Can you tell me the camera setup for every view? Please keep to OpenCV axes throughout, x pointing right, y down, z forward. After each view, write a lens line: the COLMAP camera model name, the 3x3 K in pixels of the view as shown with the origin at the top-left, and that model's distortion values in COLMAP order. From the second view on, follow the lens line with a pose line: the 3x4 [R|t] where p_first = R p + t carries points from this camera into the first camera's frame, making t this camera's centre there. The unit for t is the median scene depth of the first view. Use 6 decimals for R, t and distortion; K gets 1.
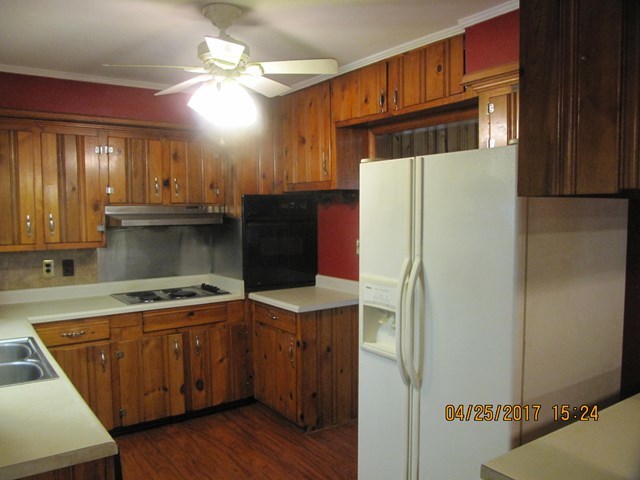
lens RADIAL K [[527.4, 0, 318.6], [0, 527.4, 243.7], [0, 0, 1]] dist [-0.057927, 0.024846]
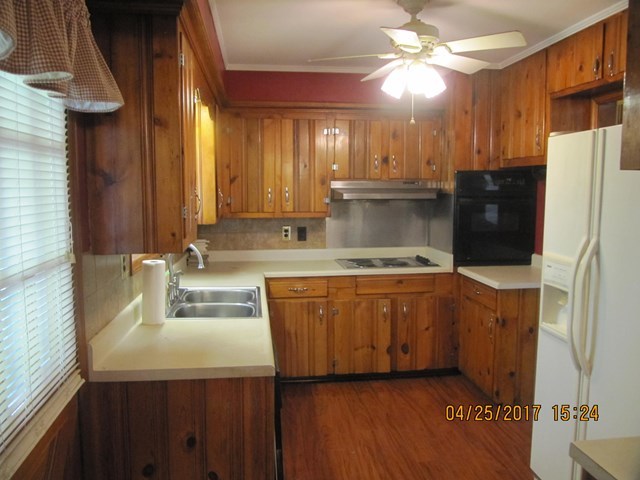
lens RADIAL K [[527.4, 0, 317.8], [0, 527.4, 240.8], [0, 0, 1]] dist [-0.057927, 0.024846]
pose [[0.881481, 0.053885, -0.469136, 0.117434], [-0.035567, 0.998222, 0.047828, 0.004297], [0.470879, -0.025474, 0.881830, -0.030460]]
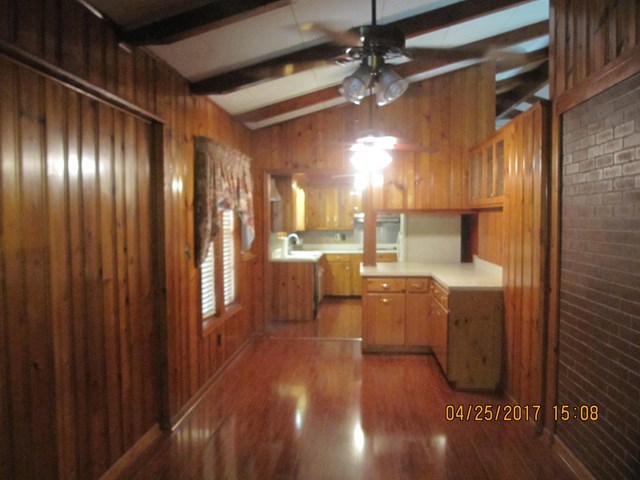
lens RADIAL K [[527.4, 0, 319.5], [0, 527.4, 240.5], [0, 0, 1]] dist [-0.057927, 0.024846]
pose [[0.772148, 0.037911, -0.634311, 1.226800], [-0.043859, 0.999018, 0.006320, 0.056278], [0.633928, 0.022940, 0.773052, -1.250193]]
